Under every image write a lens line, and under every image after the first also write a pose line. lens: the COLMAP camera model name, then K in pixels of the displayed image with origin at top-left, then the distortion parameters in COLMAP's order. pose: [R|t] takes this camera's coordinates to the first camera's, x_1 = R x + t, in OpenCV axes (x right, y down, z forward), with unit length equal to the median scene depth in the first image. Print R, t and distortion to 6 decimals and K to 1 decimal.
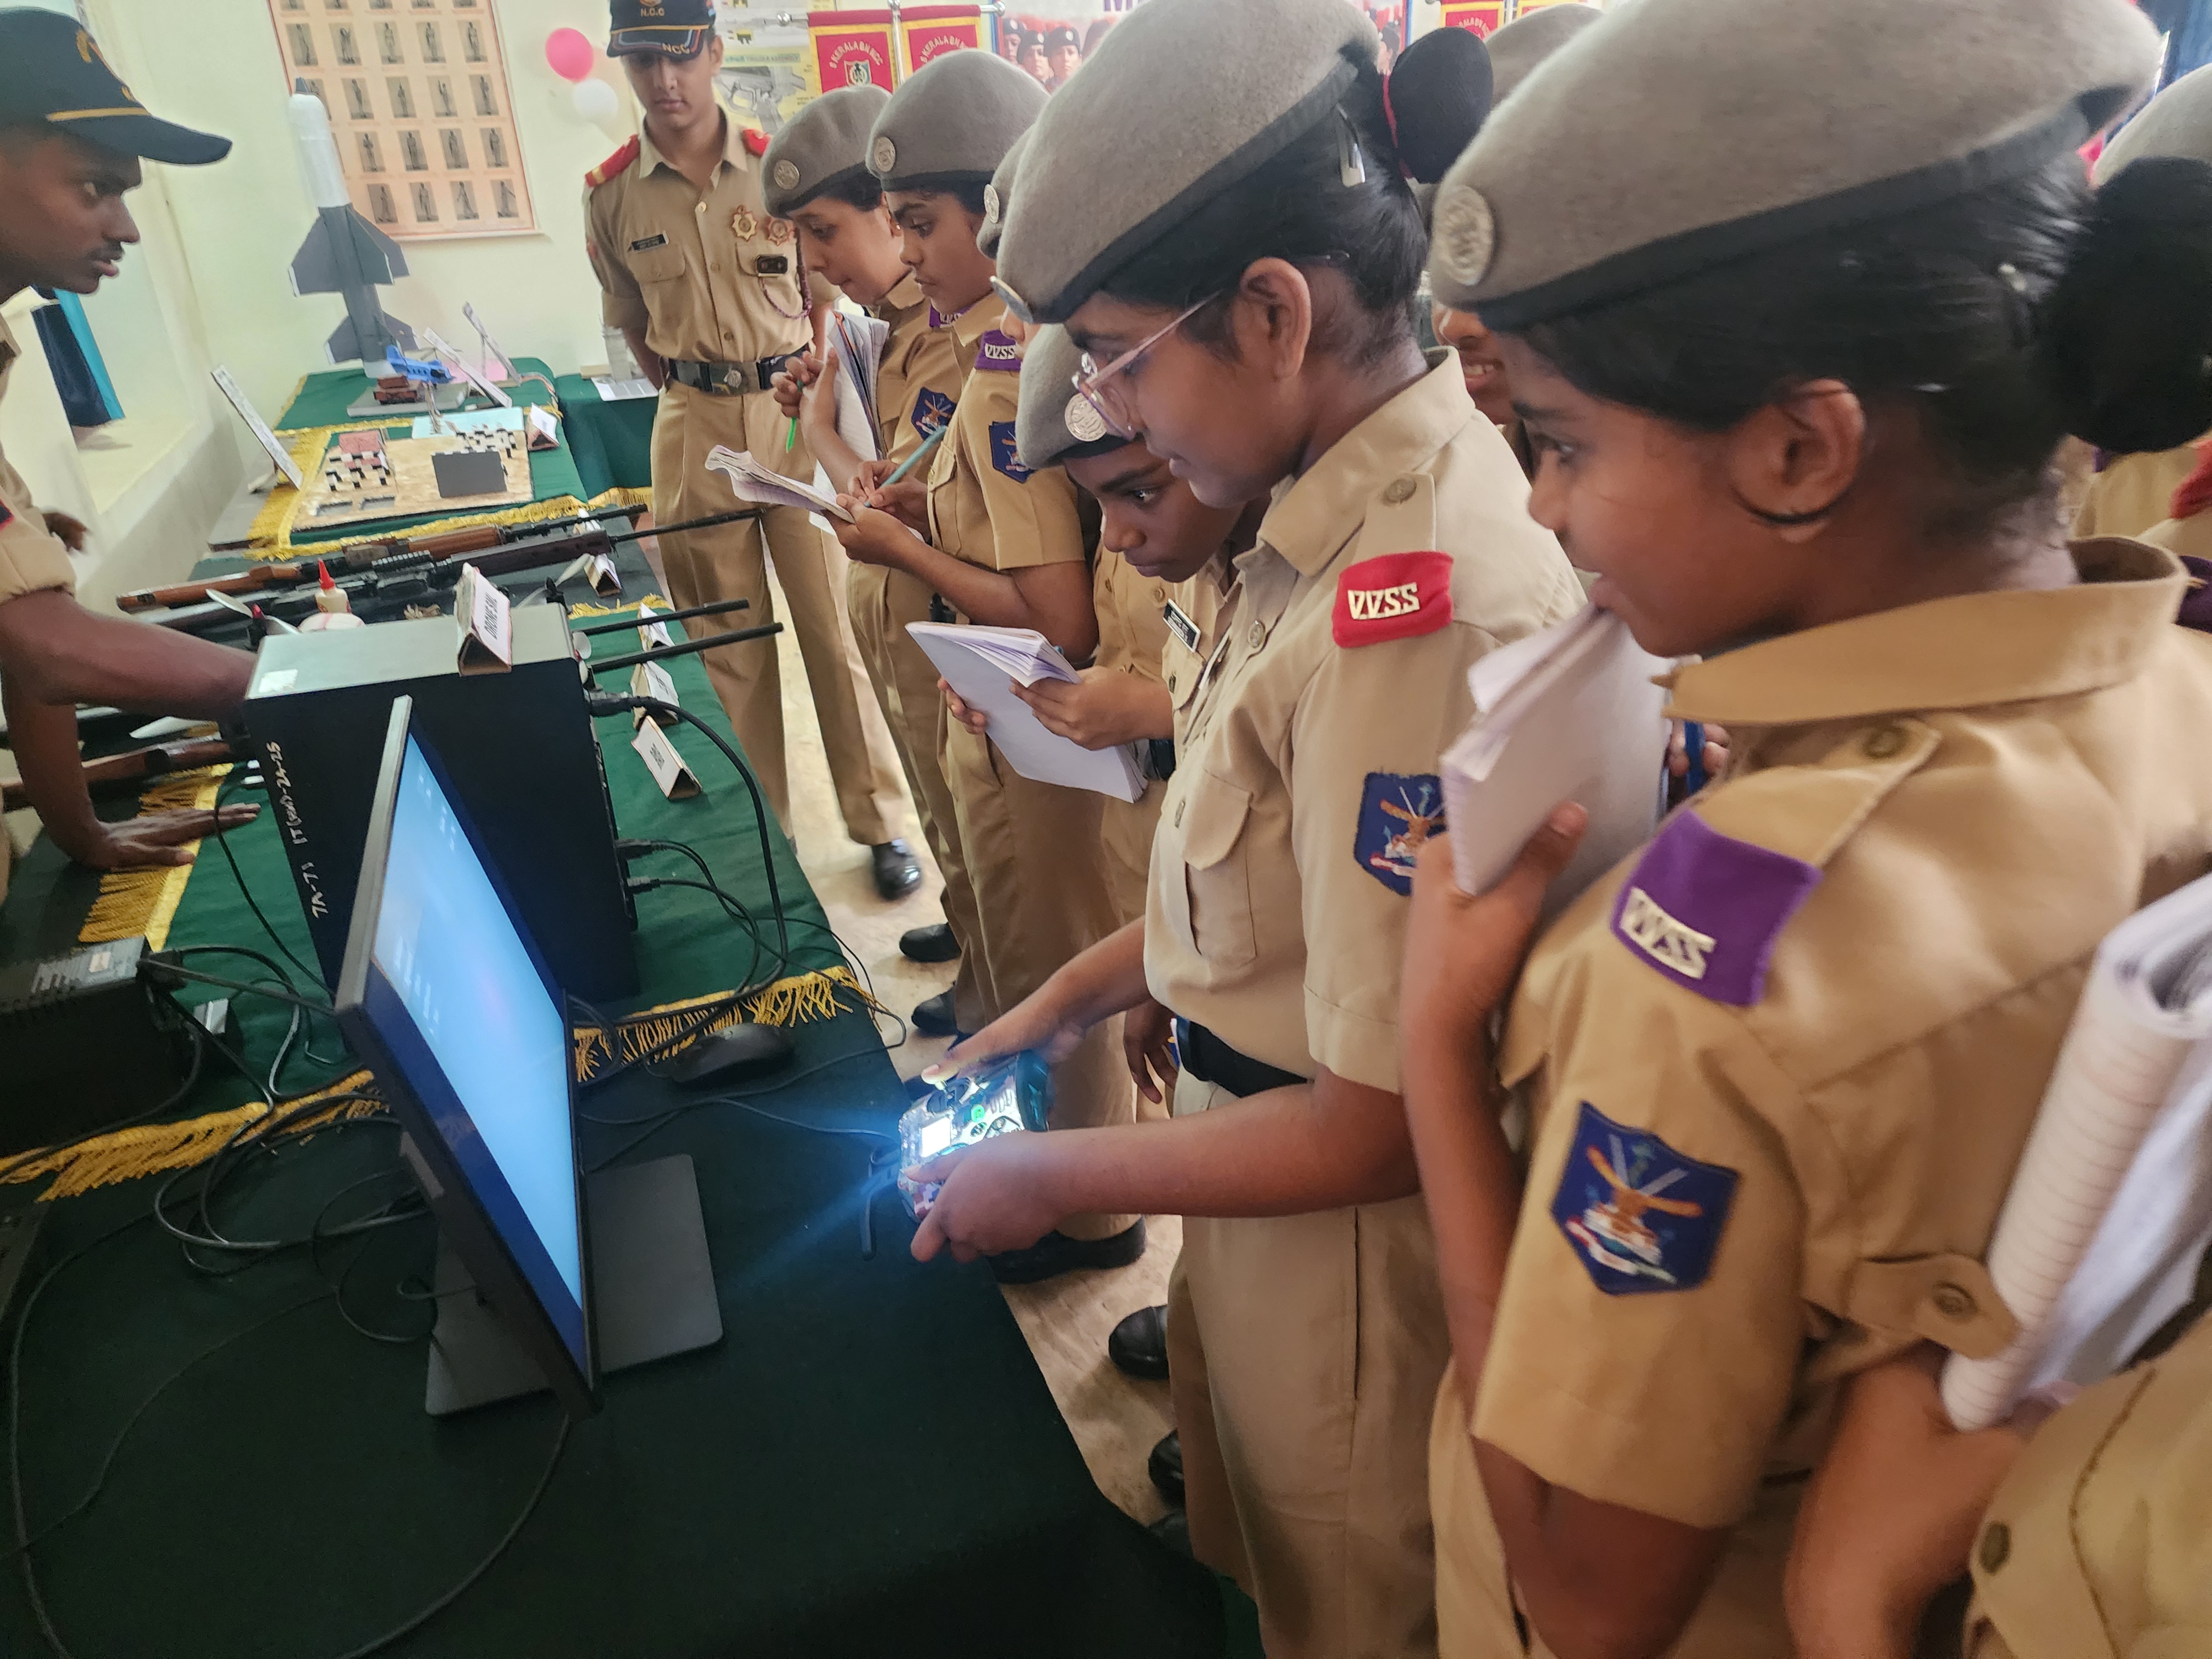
lens RADIAL K [[1487.7, 0, 1113.7], [0, 1487.7, 855.9], [0, 0, 1]] dist [0.070010, -0.064711]
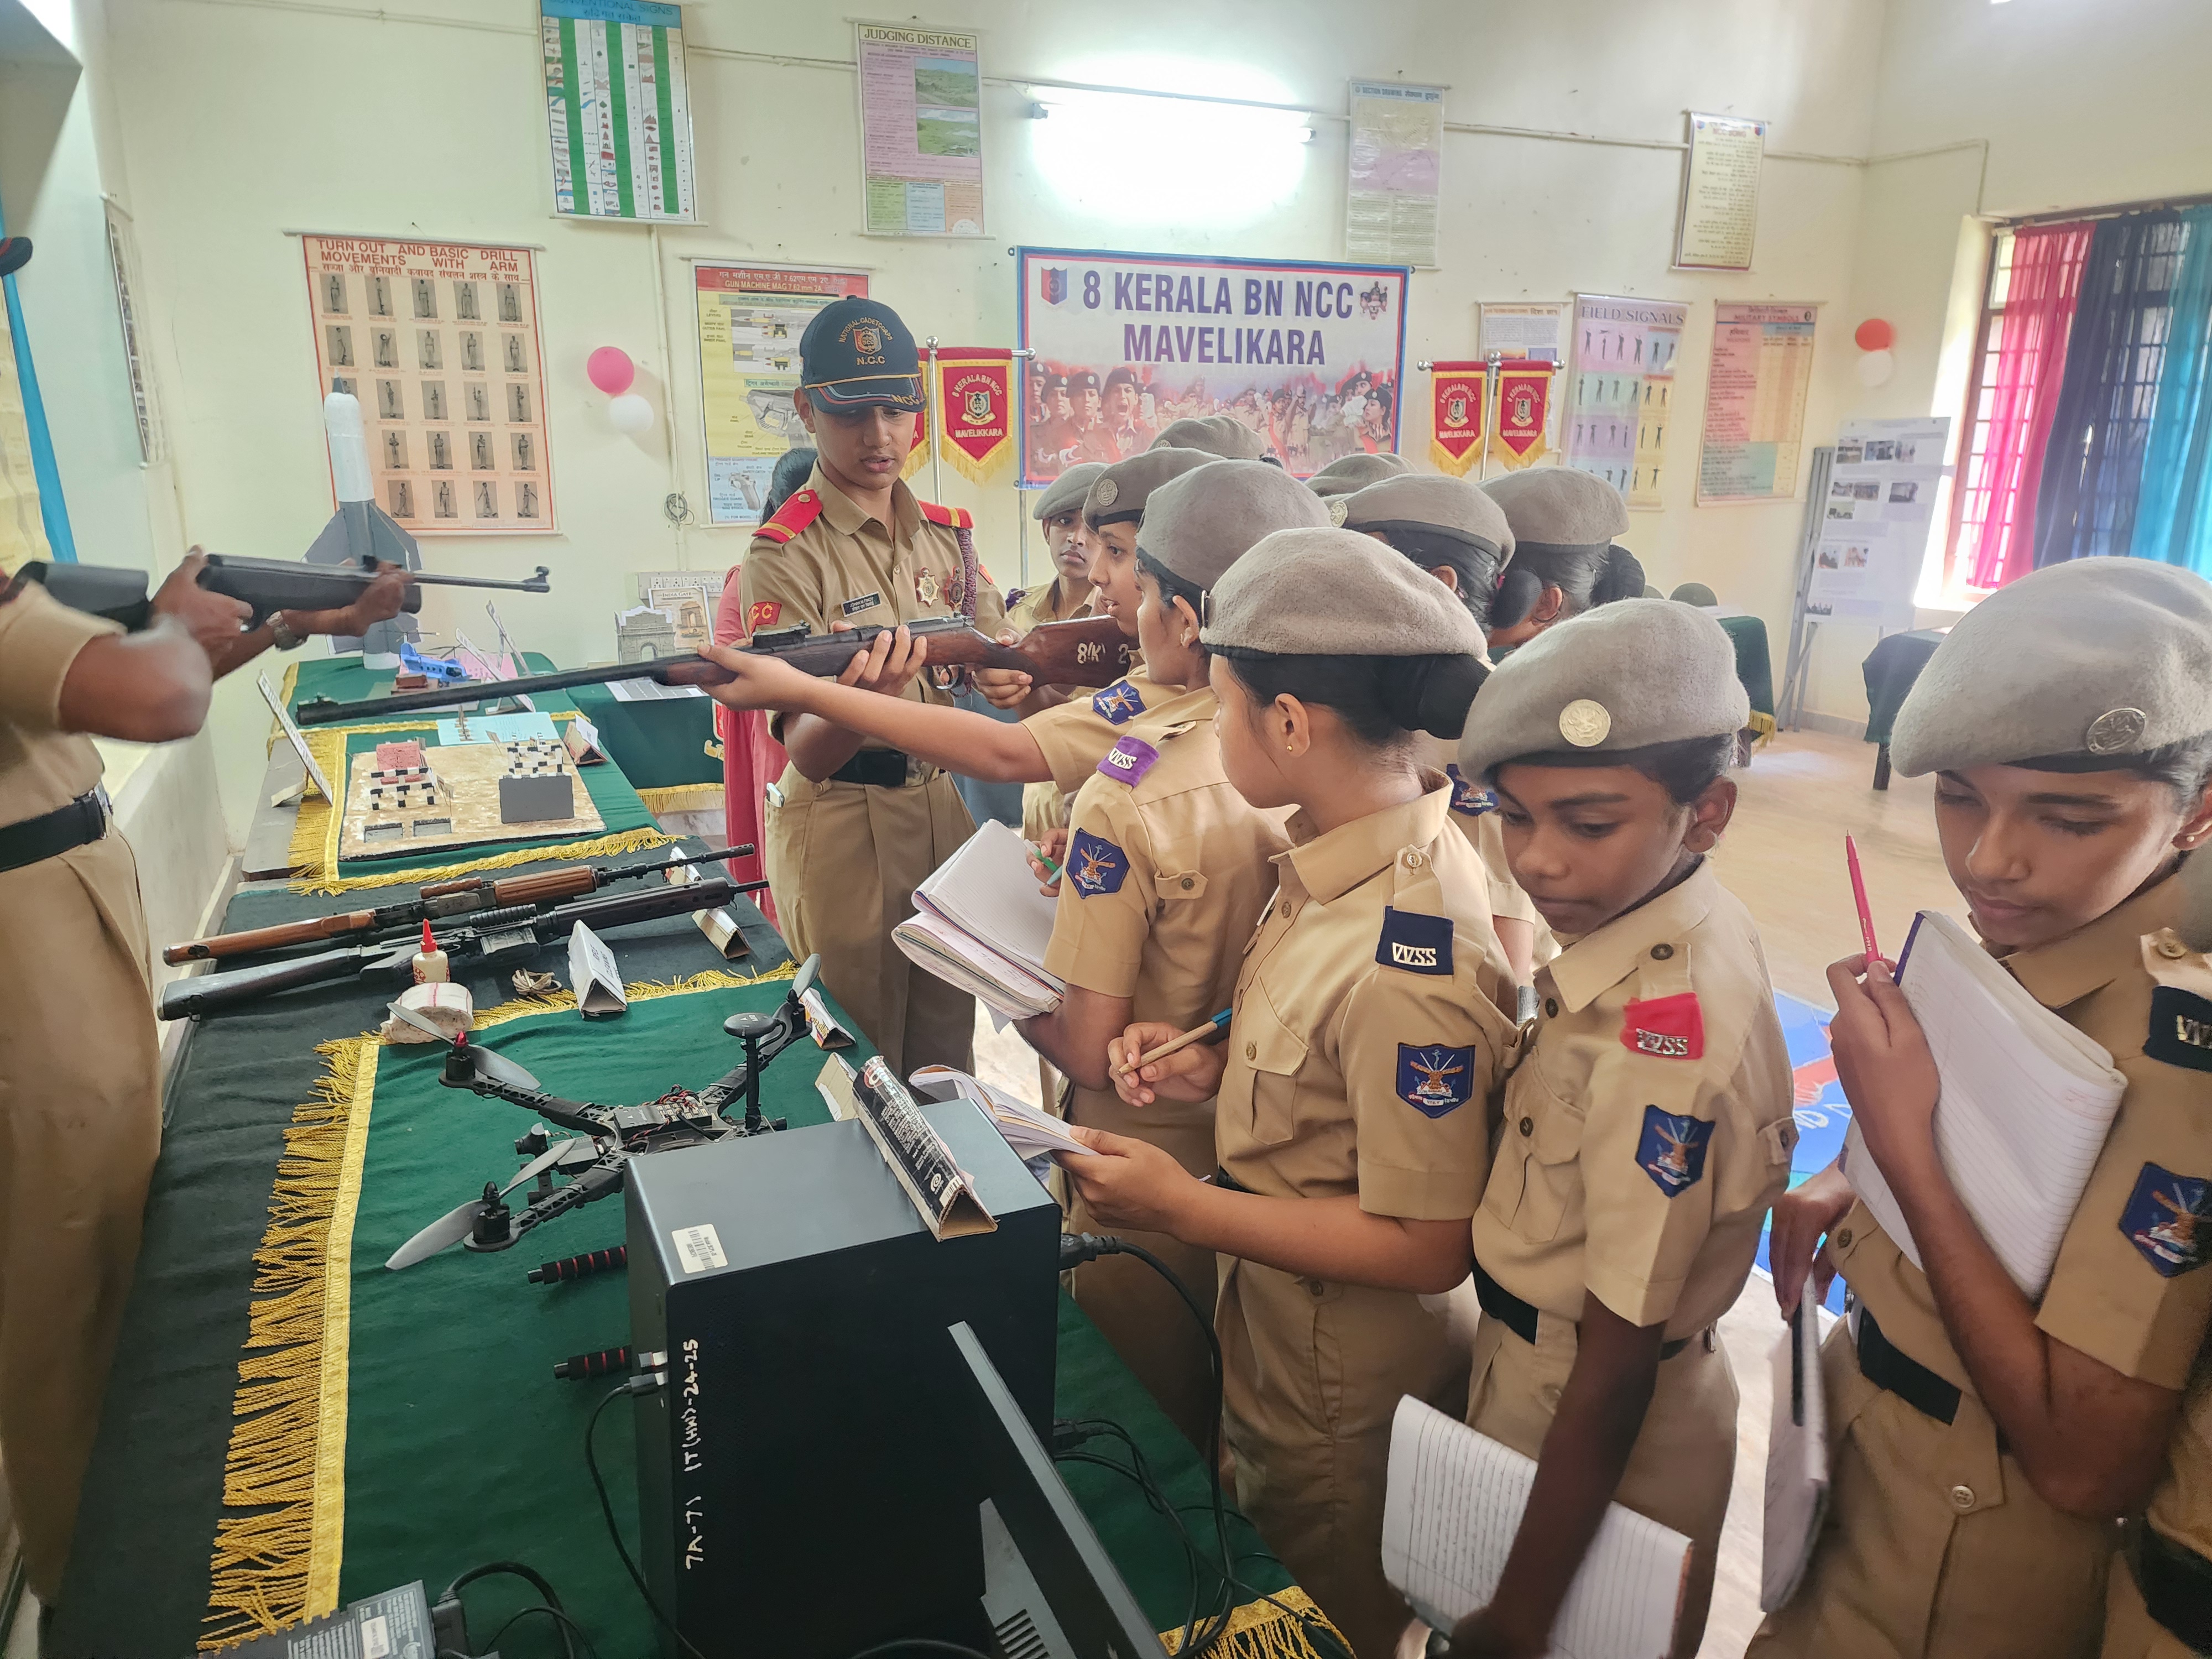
lens RADIAL K [[1487.7, 0, 1089.4], [0, 1487.7, 836.3], [0, 0, 1]] dist [0.070010, -0.064711]
pose [[0.997142, 0.036796, 0.065988, -0.273433], [-0.023636, 0.981477, -0.190115, -0.117247], [-0.071762, 0.188012, 0.979542, 0.147513]]
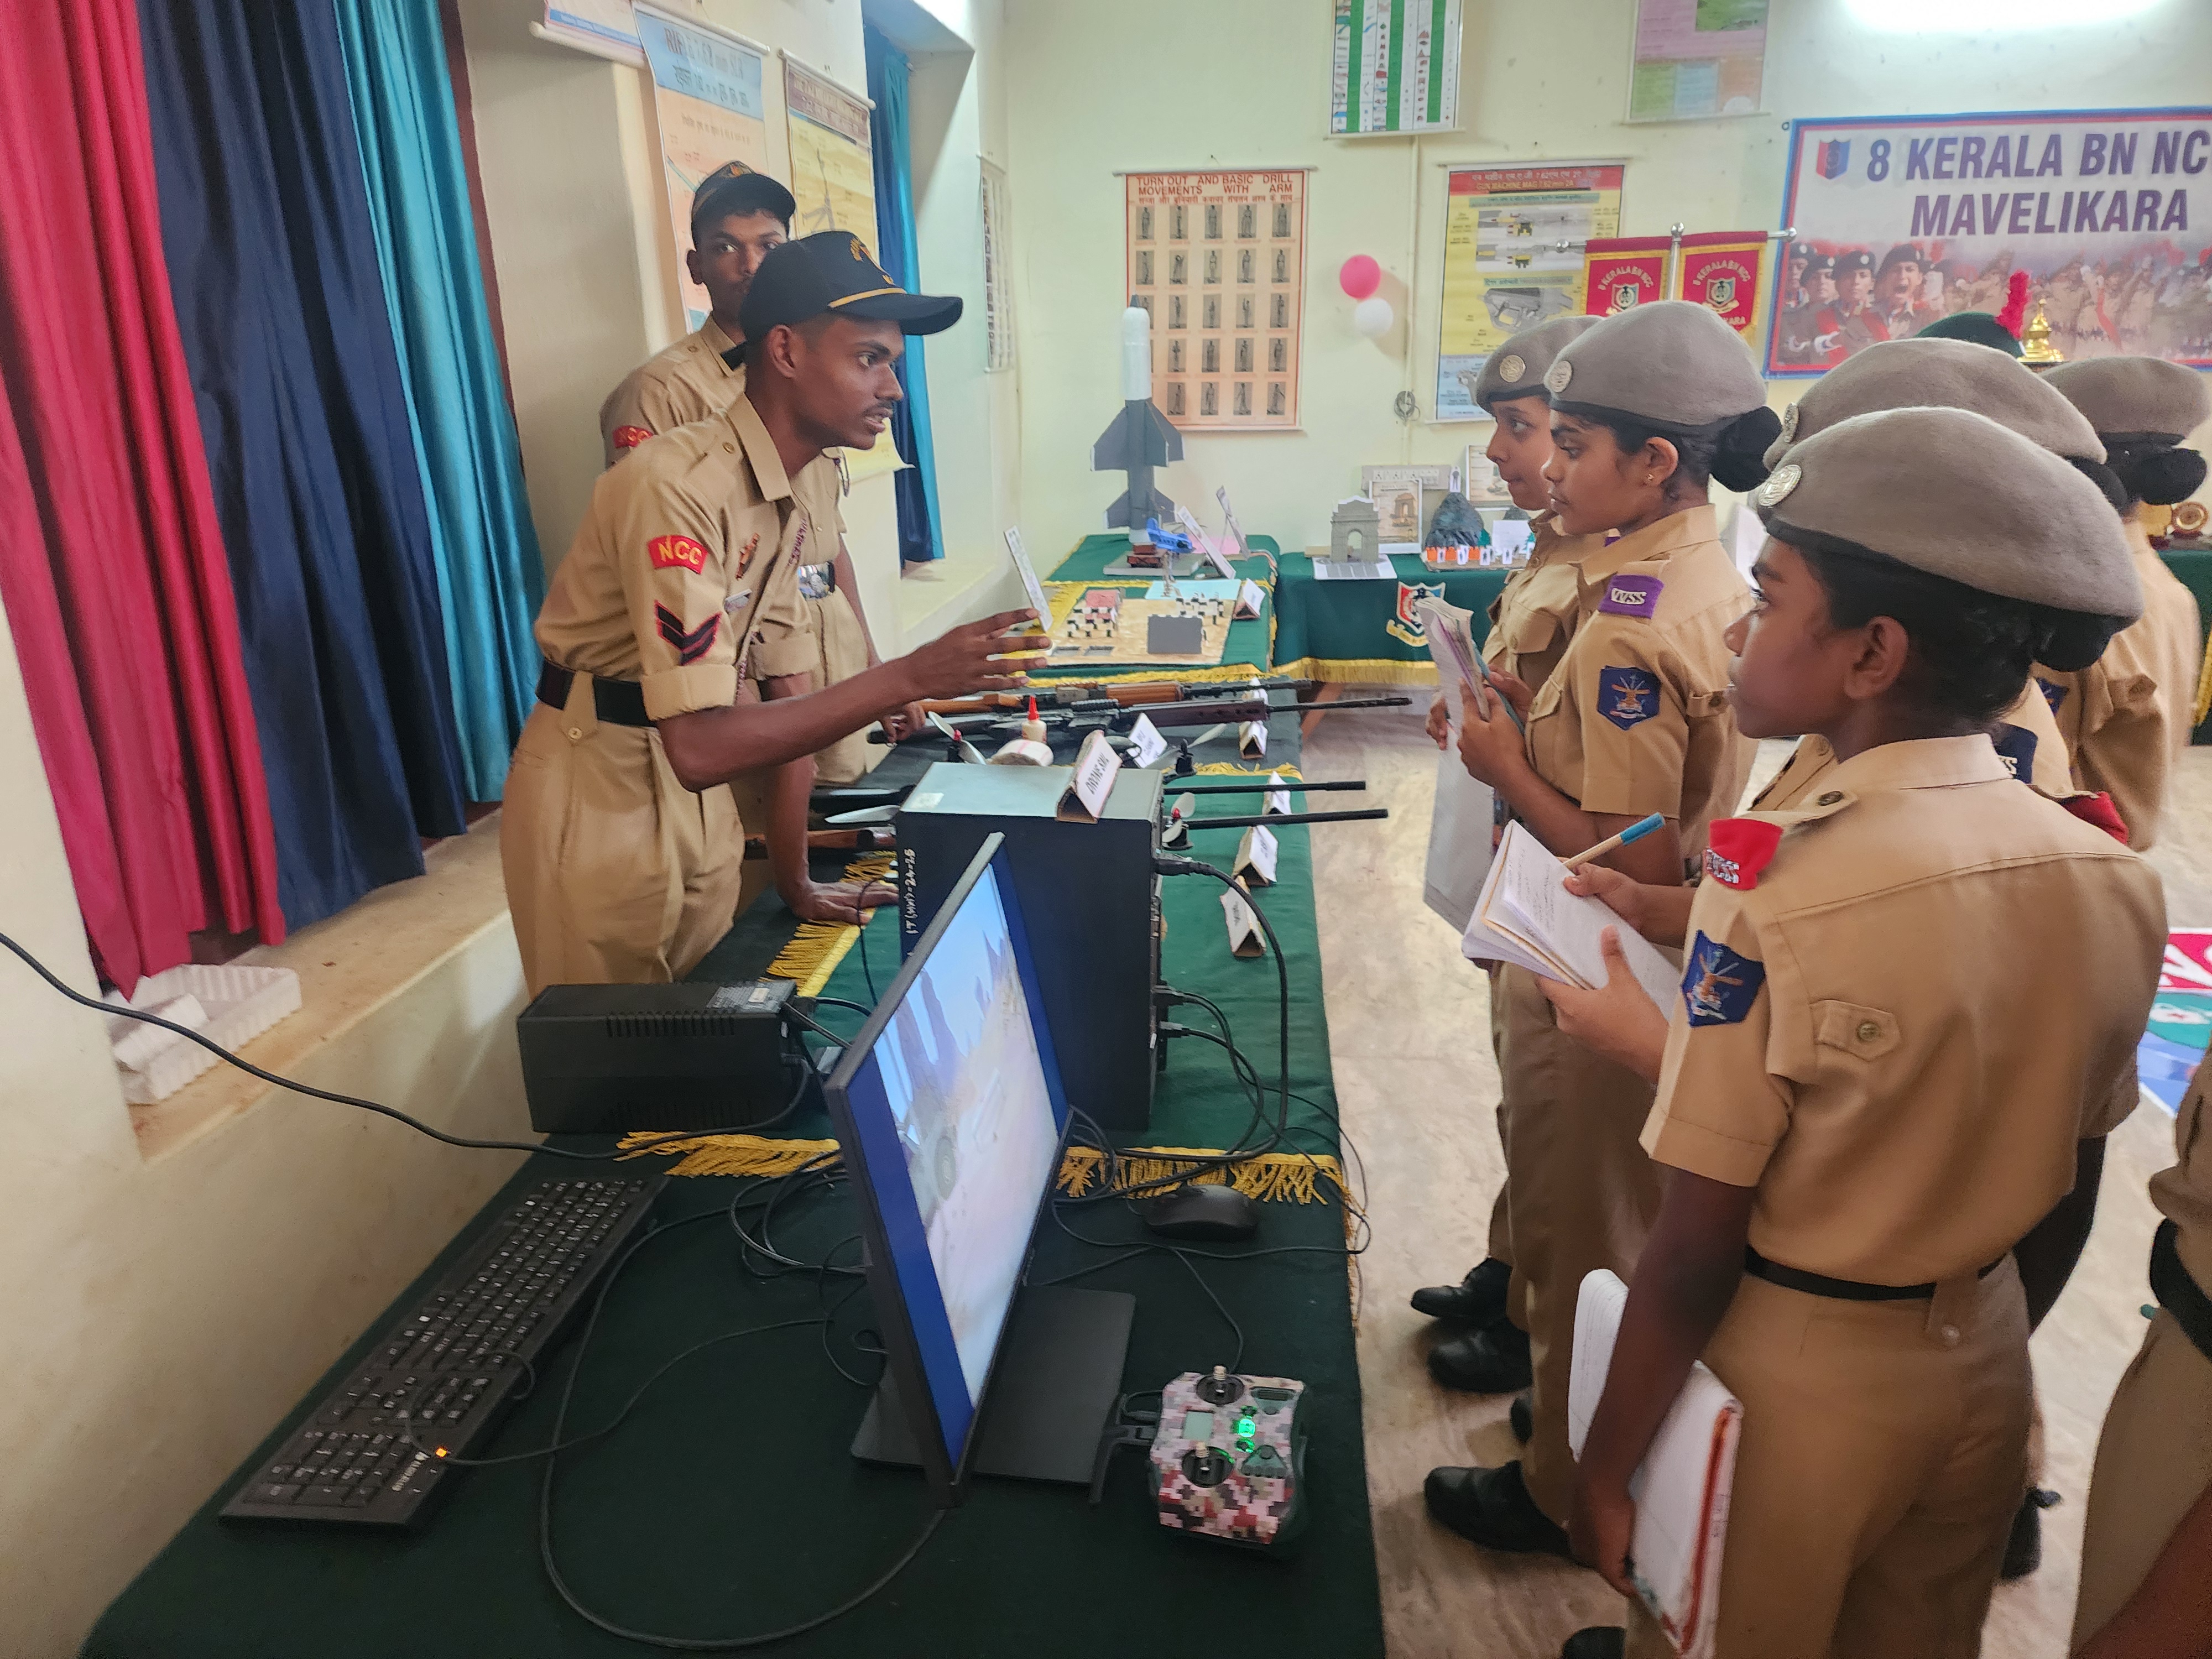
lens RADIAL K [[1487.7, 0, 1111.9], [0, 1487.7, 845.0], [0, 0, 1]] dist [0.070010, -0.064711]
pose [[0.888127, 0.176163, -0.424497, 0.060665], [-0.225816, 0.971709, -0.069198, -0.021255], [0.400297, 0.157315, 0.902781, -0.008032]]
